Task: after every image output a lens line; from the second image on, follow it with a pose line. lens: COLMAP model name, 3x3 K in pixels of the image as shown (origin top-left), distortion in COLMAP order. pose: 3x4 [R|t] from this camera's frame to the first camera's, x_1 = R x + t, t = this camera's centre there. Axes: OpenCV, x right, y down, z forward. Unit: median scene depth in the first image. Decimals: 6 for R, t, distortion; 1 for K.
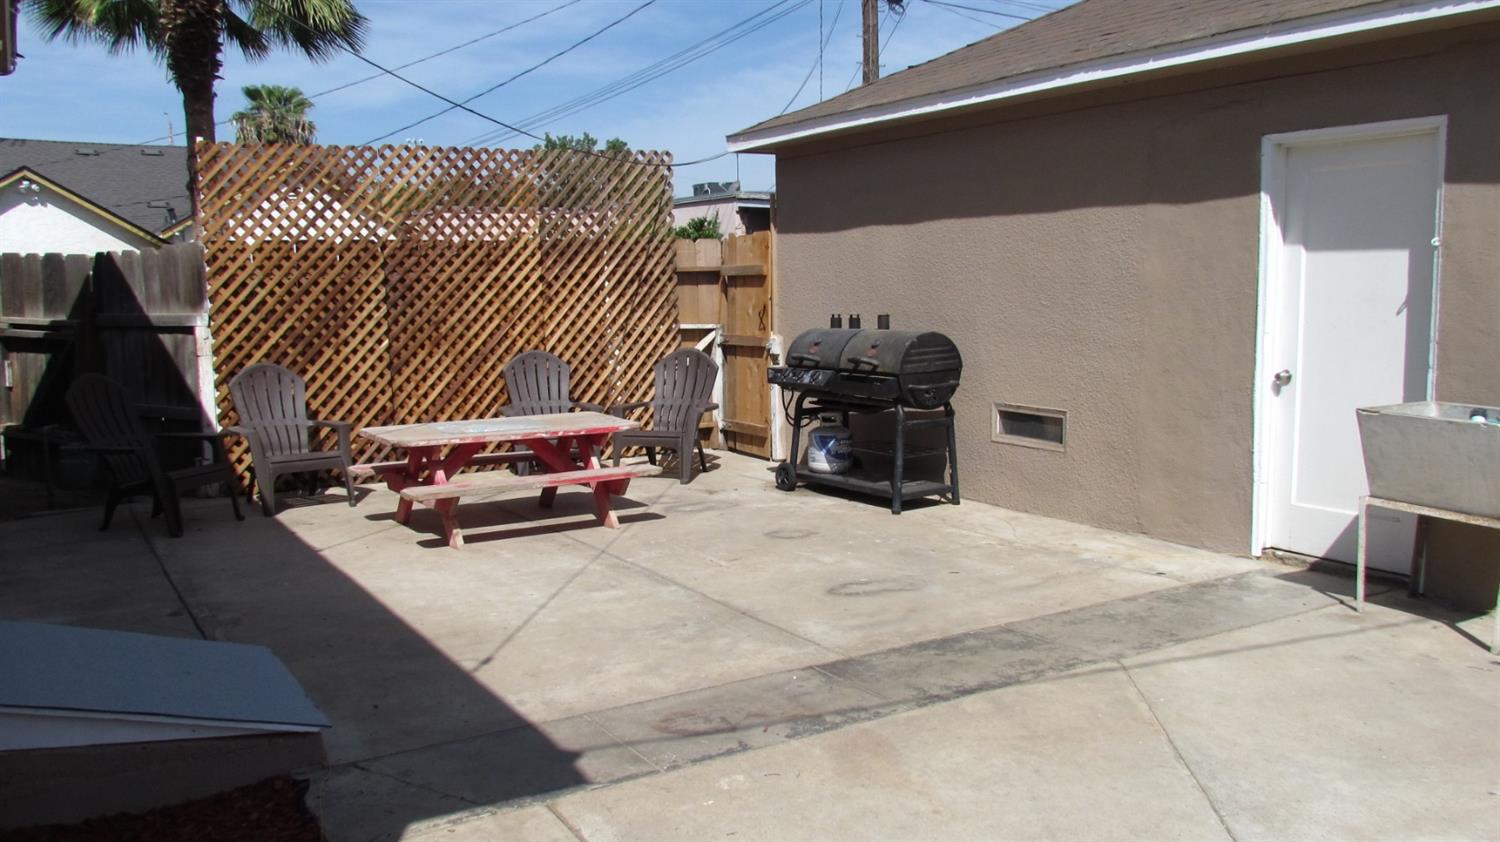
lens RADIAL K [[1193.2, 0, 755.8], [0, 1193.2, 425.5], [0, 0, 1]] dist [-0.025411, 0.010998]
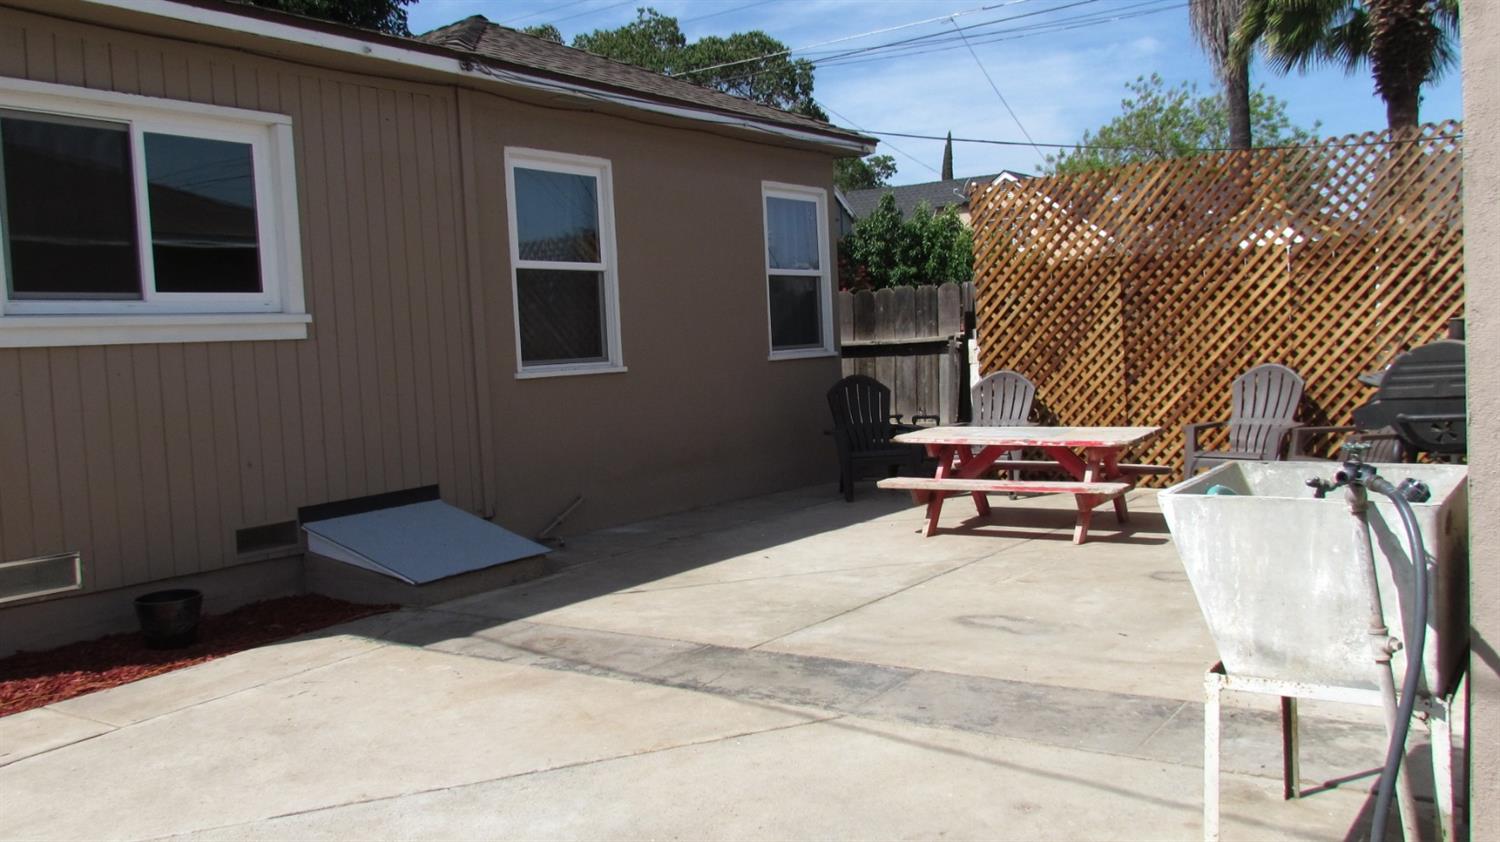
lens RADIAL K [[1193.2, 0, 755.9], [0, 1193.2, 417.1], [0, 0, 1]] dist [-0.025411, 0.010998]
pose [[0.443109, 0.054163, -0.894830, 0.958146], [-0.068086, 0.997323, 0.026651, -0.038173], [0.893878, 0.049116, 0.445611, 0.487534]]
